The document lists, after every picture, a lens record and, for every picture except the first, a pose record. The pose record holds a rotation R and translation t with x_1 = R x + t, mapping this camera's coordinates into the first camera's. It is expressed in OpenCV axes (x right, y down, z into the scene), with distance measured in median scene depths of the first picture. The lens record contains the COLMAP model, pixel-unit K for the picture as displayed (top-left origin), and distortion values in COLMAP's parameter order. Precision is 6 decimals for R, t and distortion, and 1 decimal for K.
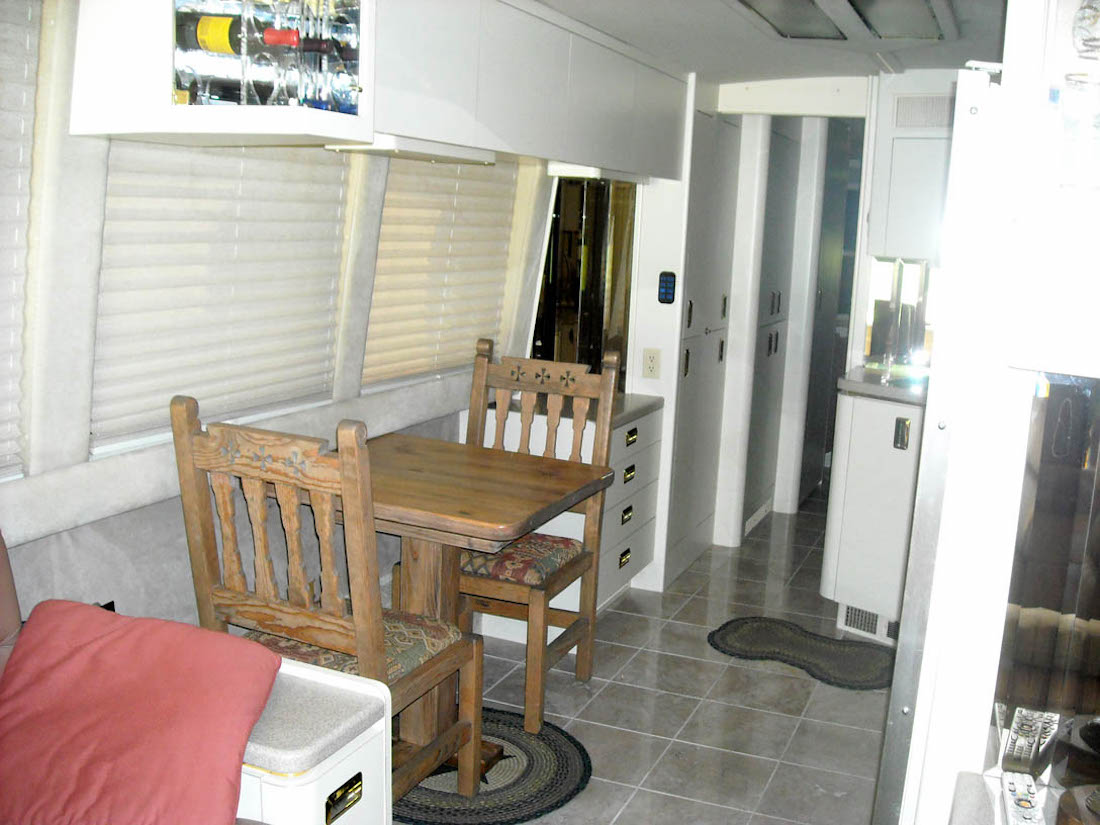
lens RADIAL K [[1113.6, 0, 554.8], [0, 1113.6, 418.2], [0, 0, 1]] dist [-0.184174, 0.000668]
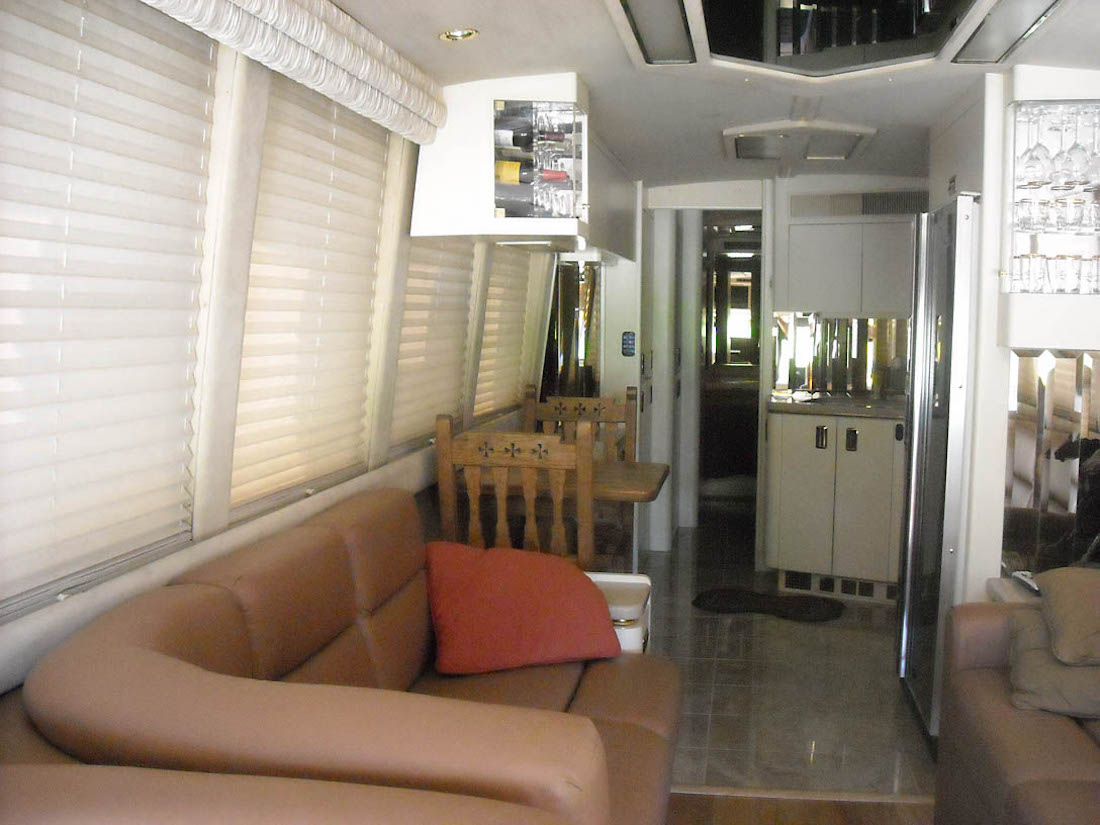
lens RADIAL K [[1113.6, 0, 554.8], [0, 1113.6, 418.2], [0, 0, 1]] dist [-0.184174, 0.000668]
pose [[0.971445, -0.060217, 0.229497, -0.289242], [0.077856, 0.994602, -0.068588, 0.052213], [-0.224128, 0.084497, 0.970890, -0.245809]]
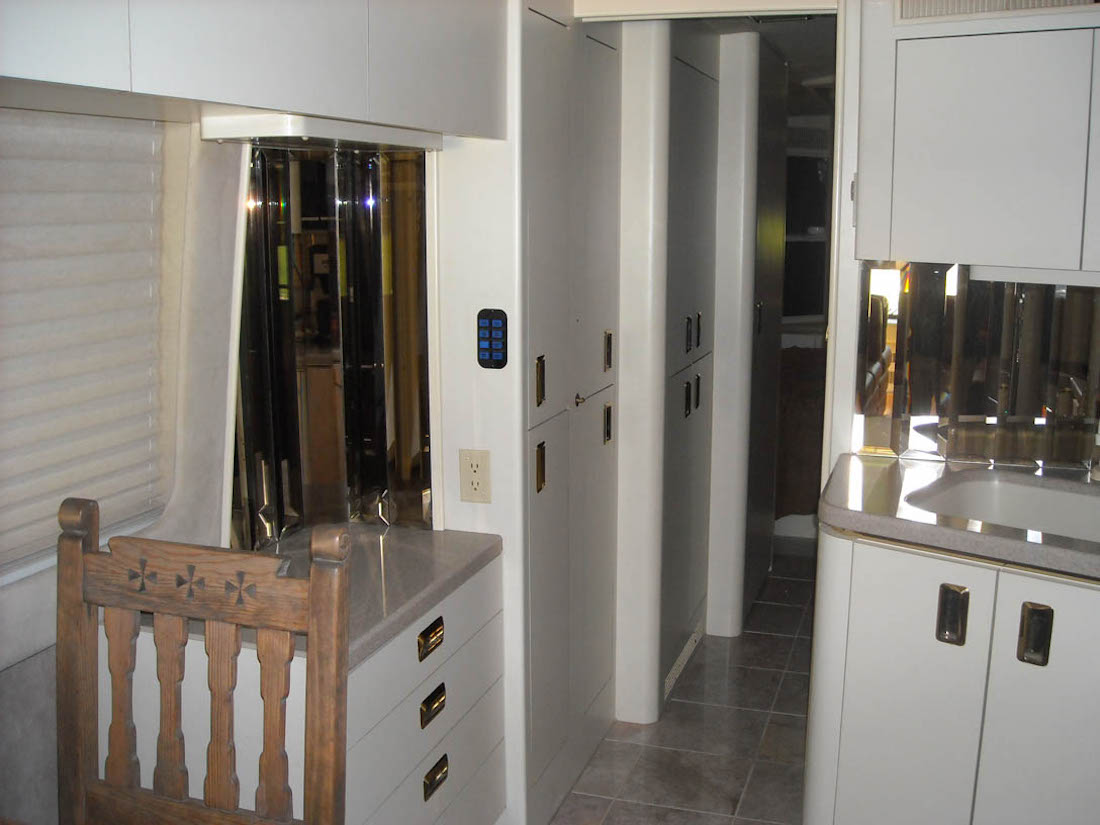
lens RADIAL K [[1113.6, 0, 554.8], [0, 1113.6, 418.2], [0, 0, 1]] dist [-0.184174, 0.000668]
pose [[0.995914, -0.060801, 0.066774, 0.092656], [0.060039, 0.998107, 0.013368, -0.084144], [-0.067461, -0.009305, 0.997679, 0.453101]]
